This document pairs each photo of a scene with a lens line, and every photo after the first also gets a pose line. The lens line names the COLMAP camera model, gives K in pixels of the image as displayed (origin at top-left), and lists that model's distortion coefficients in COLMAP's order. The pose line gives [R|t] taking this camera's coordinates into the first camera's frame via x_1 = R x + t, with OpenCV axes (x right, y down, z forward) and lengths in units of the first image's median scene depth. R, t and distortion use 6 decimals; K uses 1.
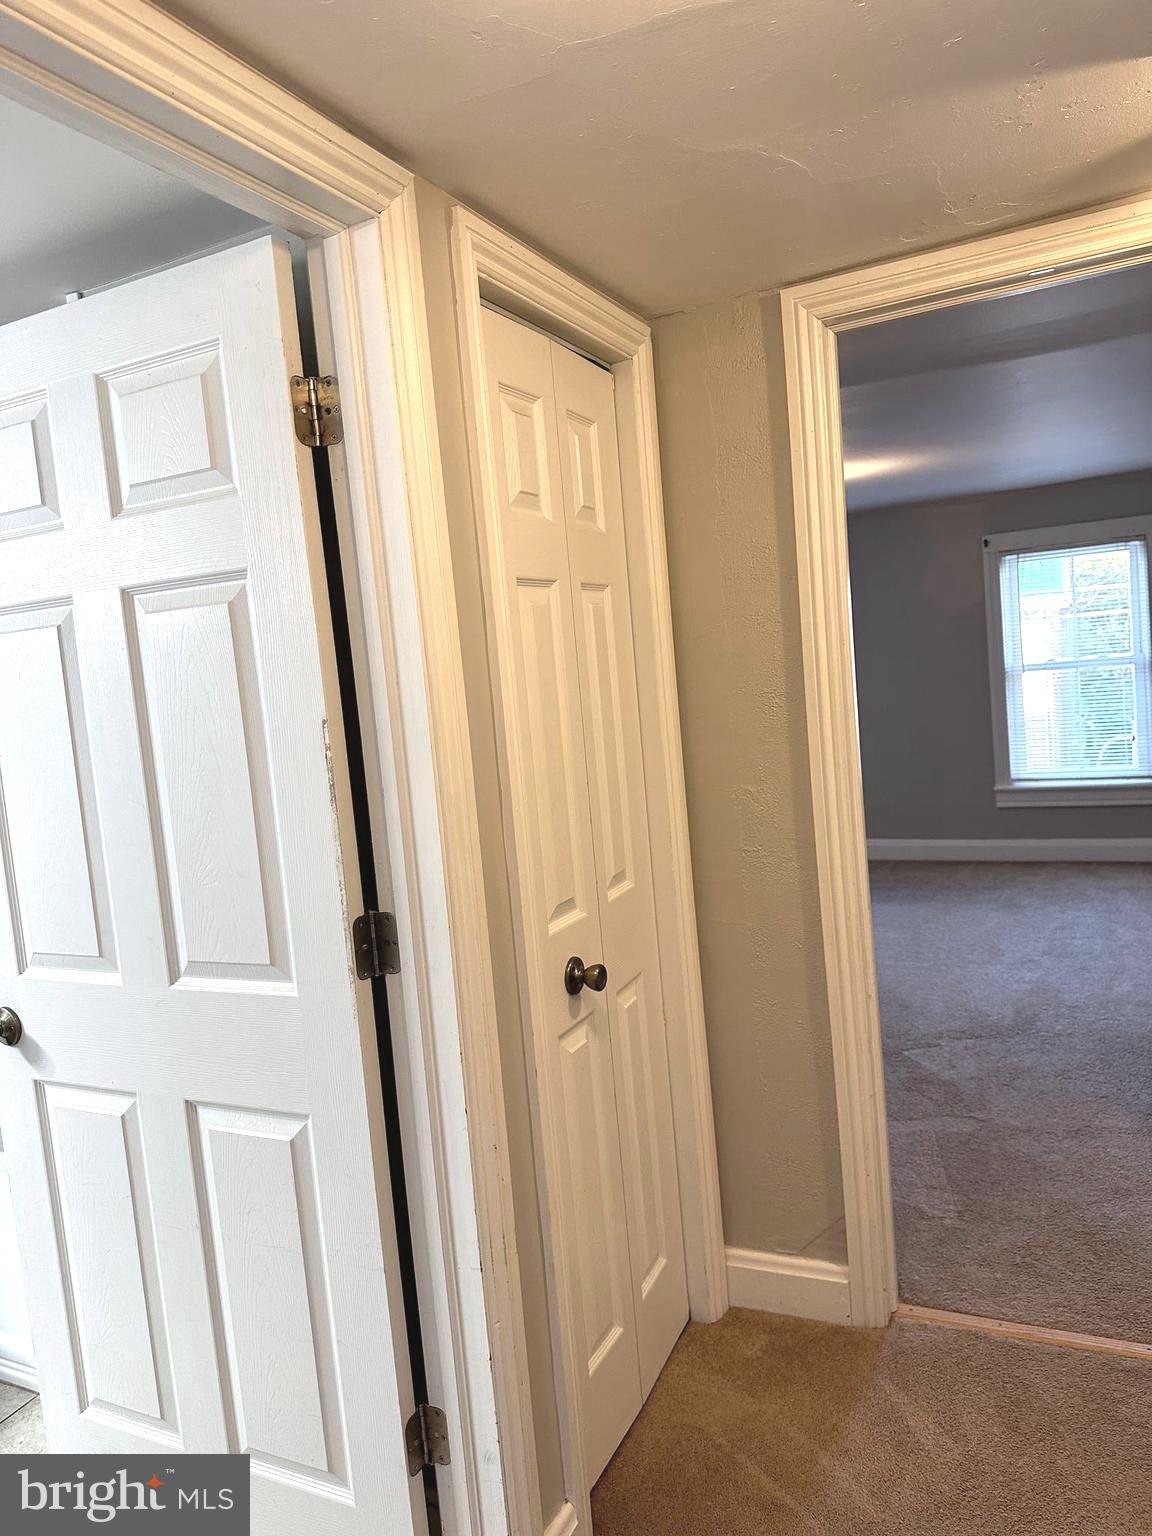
lens RADIAL K [[1085.7, 0, 574.4], [0, 1085.7, 771.1], [0, 0, 1]] dist [0.044544, -0.046790]
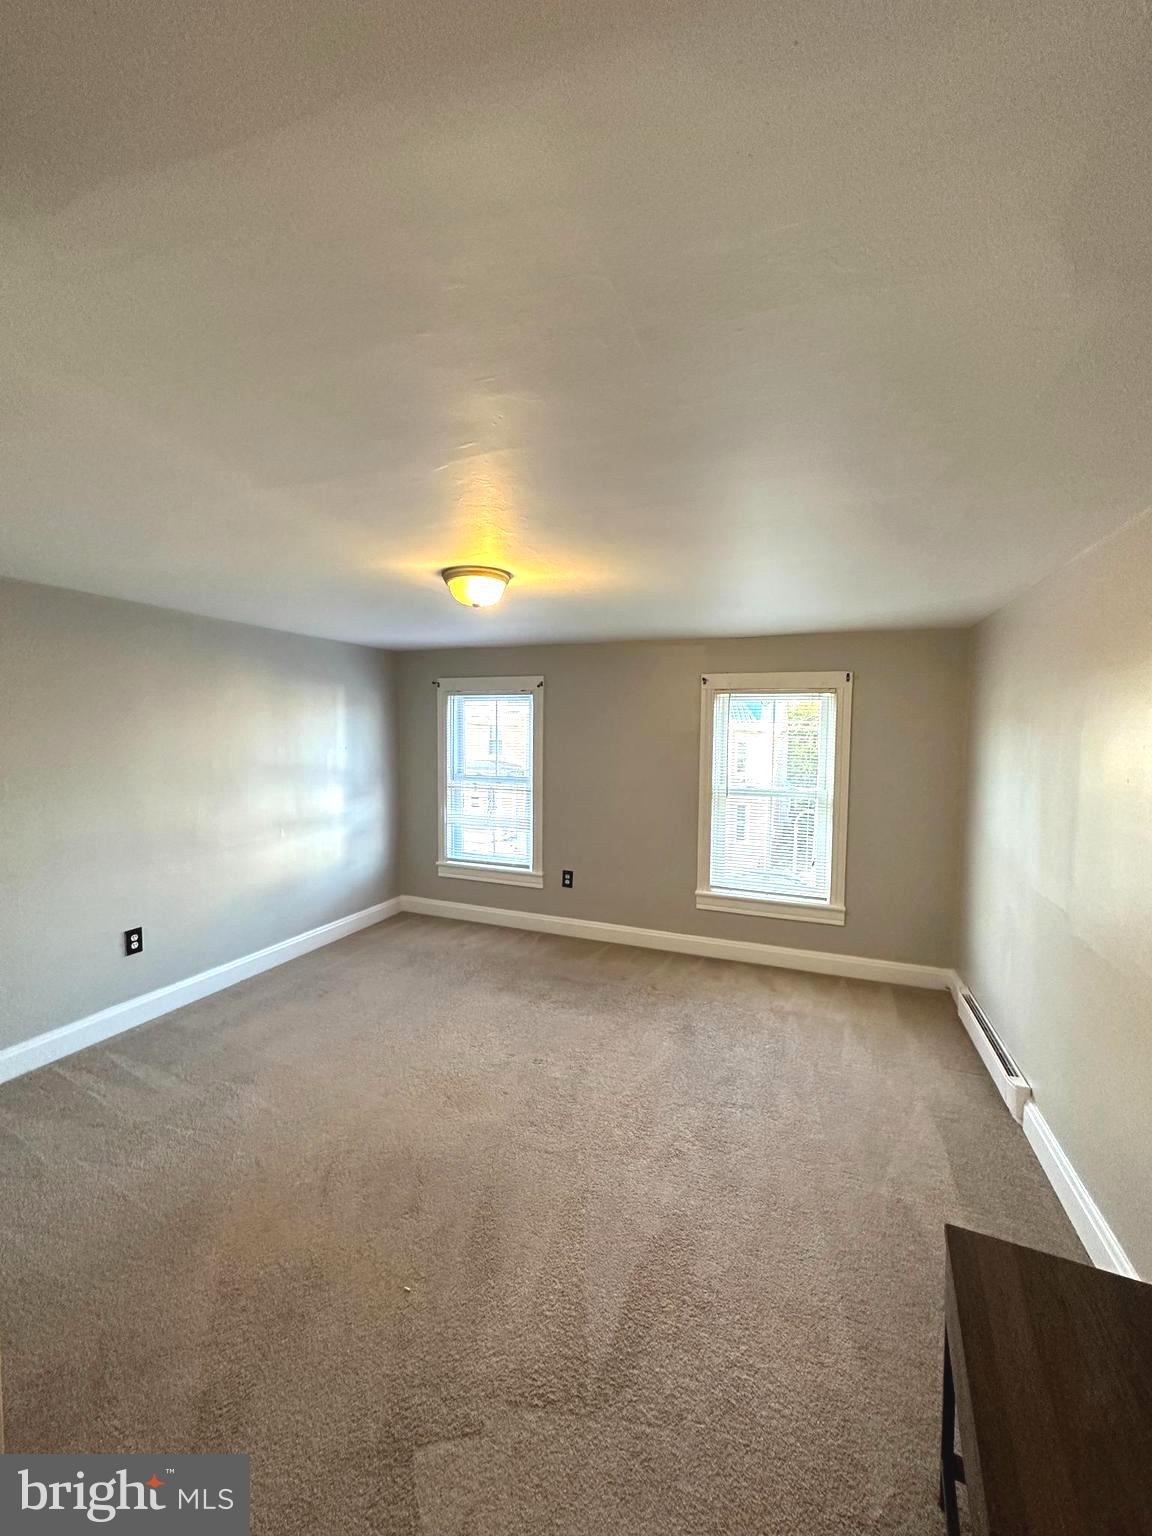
lens RADIAL K [[611.2, 0, 572.8], [0, 611.2, 762.4], [0, 0, 1]] dist [-0.002069, 0.000659]
pose [[0.991308, 0.098218, 0.087528, 0.194372], [-0.094106, 0.994309, -0.049934, -0.078756], [-0.091934, 0.041263, 0.994910, 0.380359]]
